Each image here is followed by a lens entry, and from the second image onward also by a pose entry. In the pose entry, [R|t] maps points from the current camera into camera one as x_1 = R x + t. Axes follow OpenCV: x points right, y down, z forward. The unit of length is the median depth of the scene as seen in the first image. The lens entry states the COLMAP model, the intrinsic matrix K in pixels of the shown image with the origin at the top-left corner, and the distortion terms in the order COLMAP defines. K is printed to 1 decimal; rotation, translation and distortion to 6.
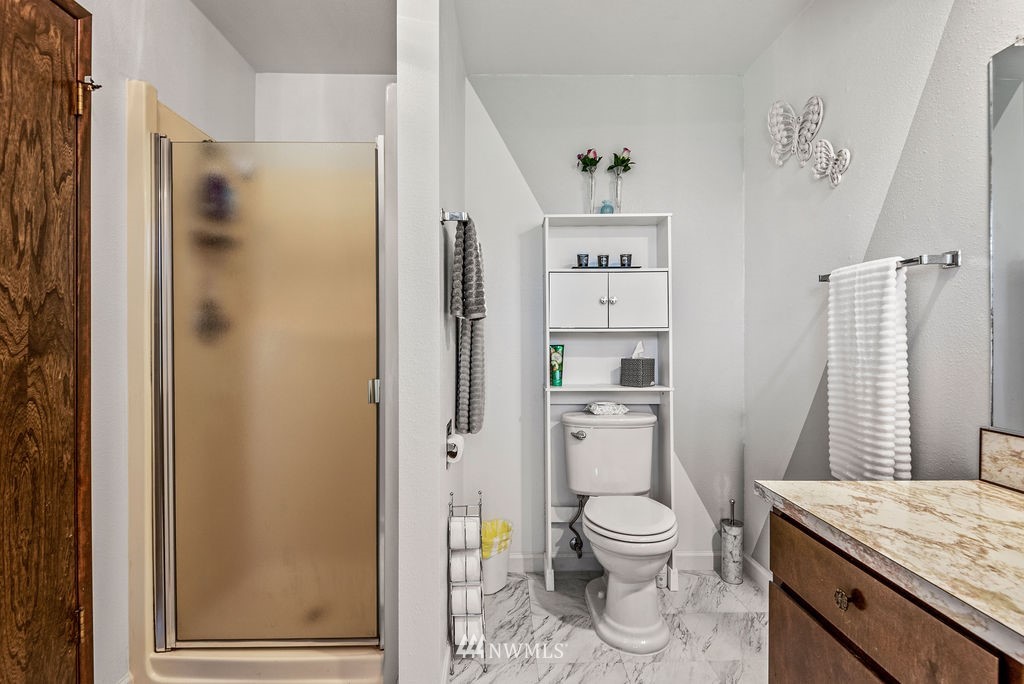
lens RADIAL K [[519.7, 0, 510.6], [0, 519.7, 342.0], [0, 0, 1]] dist [0.017307, -0.016471]
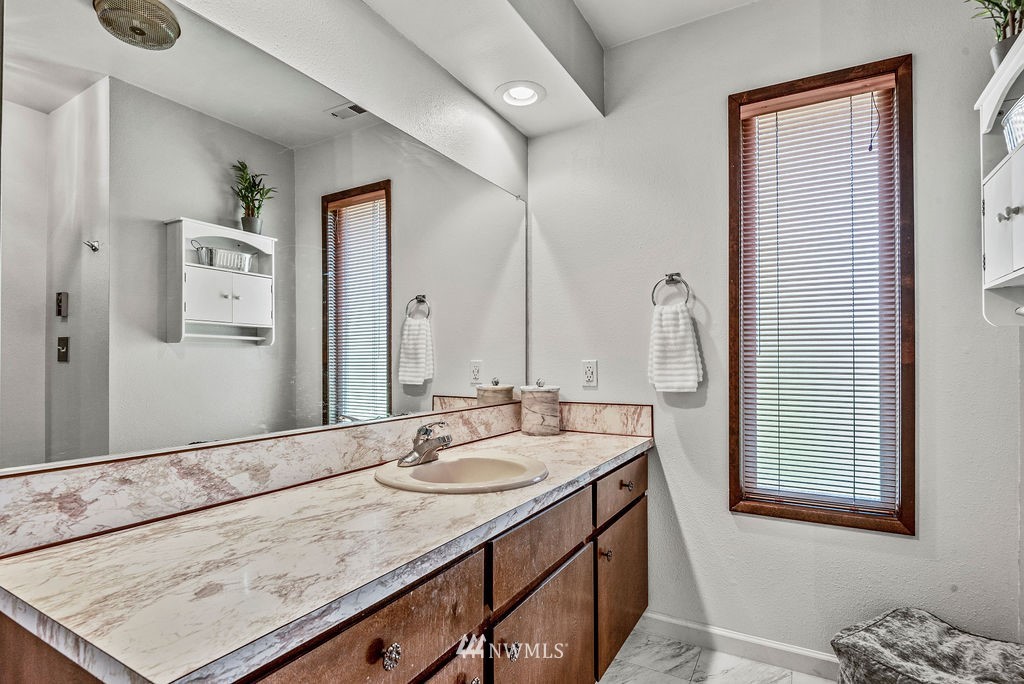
lens RADIAL K [[519.7, 0, 511.4], [0, 519.7, 347.1], [0, 0, 1]] dist [0.017307, -0.016471]
pose [[-0.858428, 0.007619, 0.512877, 0.053570], [0.003030, 0.999948, -0.009784, 0.021325], [-0.512925, -0.006845, -0.858406, 1.597146]]
